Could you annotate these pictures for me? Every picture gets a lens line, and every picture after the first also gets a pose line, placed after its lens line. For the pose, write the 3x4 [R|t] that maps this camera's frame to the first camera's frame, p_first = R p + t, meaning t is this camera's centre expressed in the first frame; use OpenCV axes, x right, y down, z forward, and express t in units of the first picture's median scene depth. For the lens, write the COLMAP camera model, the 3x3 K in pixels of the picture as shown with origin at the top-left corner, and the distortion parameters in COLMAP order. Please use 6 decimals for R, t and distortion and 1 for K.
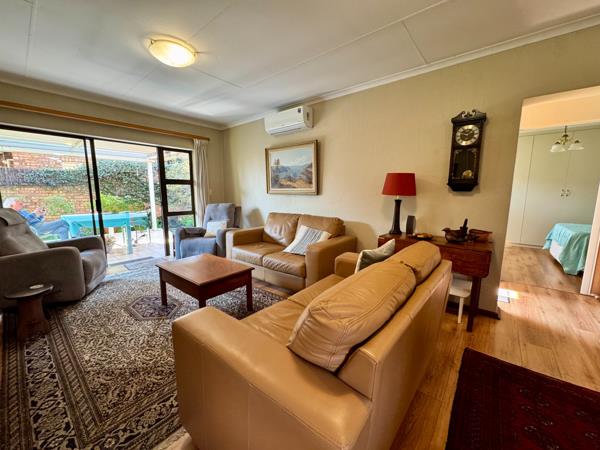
lens RADIAL K [[237.4, 0, 300.0], [0, 237.4, 225.0], [0, 0, 1]] dist [0.000037, -0.000136]
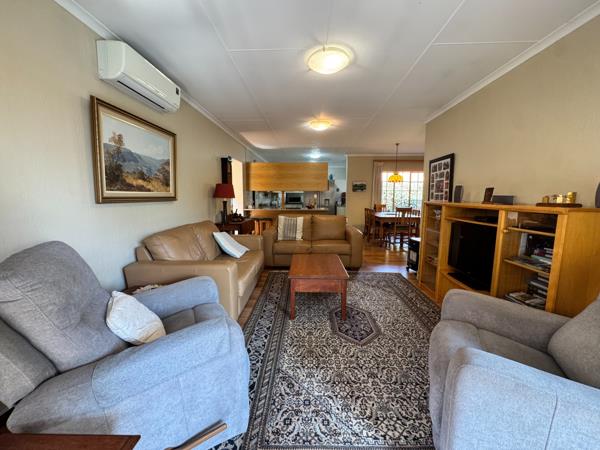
lens RADIAL K [[237.4, 0, 300.0], [0, 237.4, 225.0], [0, 0, 1]] dist [0.000037, -0.000136]
pose [[-0.604582, -0.103158, 0.789834, -0.835852], [0.108965, 0.971546, 0.210299, -0.168544], [-0.789054, 0.213207, -0.576139, 1.142440]]
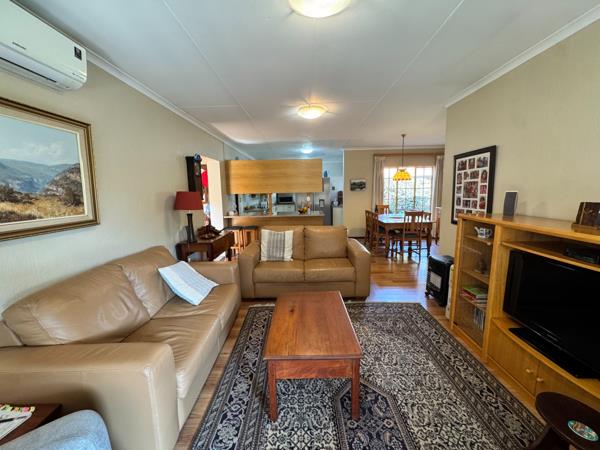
lens RADIAL K [[237.4, 0, 300.0], [0, 237.4, 225.0], [0, 0, 1]] dist [0.000037, -0.000136]
pose [[-0.624256, -0.105357, 0.774083, -0.637721], [0.129089, 0.963332, 0.235218, -0.192898], [-0.770481, 0.246762, -0.587765, 0.955135]]
